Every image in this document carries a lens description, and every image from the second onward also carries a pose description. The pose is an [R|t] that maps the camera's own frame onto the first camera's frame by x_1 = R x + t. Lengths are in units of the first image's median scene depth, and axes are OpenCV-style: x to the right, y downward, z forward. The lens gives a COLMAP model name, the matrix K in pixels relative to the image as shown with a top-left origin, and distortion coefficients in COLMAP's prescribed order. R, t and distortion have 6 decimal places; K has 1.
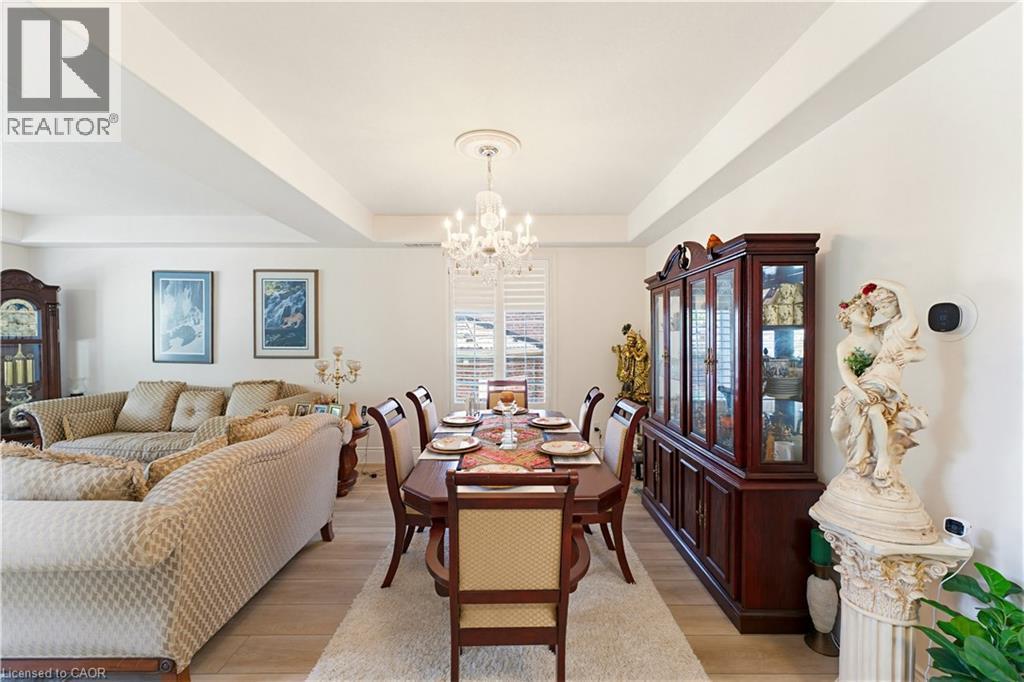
lens RADIAL K [[404.5, 0, 511.3], [0, 404.5, 345.1], [0, 0, 1]] dist [-0.005086, 0.001610]
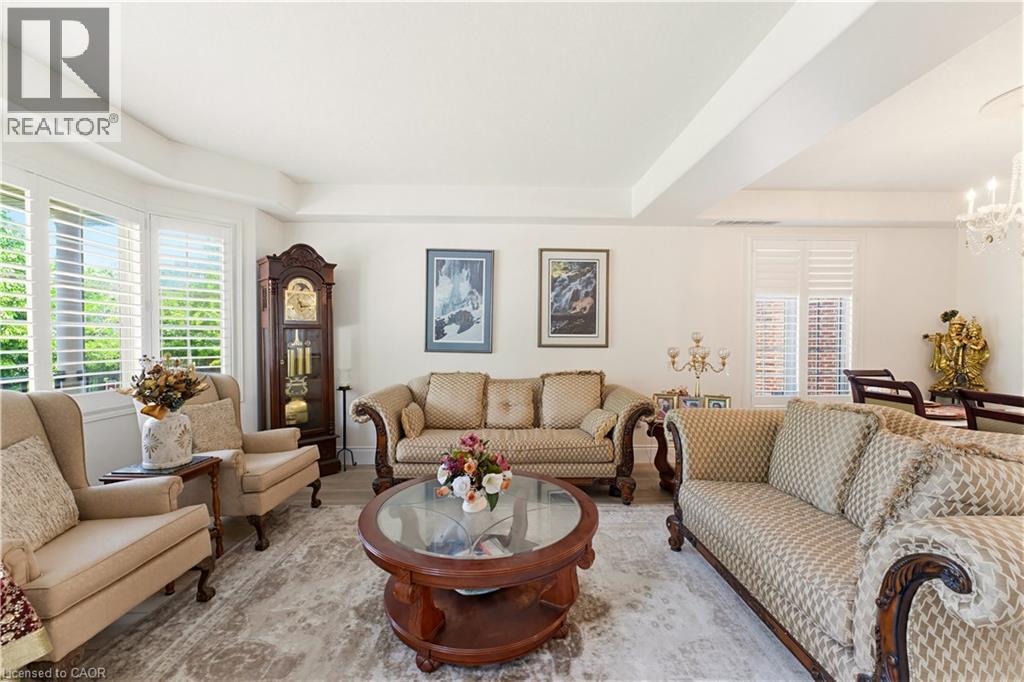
lens RADIAL K [[404.5, 0, 514.3], [0, 404.5, 339.1], [0, 0, 1]] dist [-0.005086, 0.001610]
pose [[0.999898, 0.002640, 0.014068, -0.705853], [-0.002364, 0.999805, -0.019629, 0.032264], [-0.014117, 0.019594, 0.999708, 0.103657]]
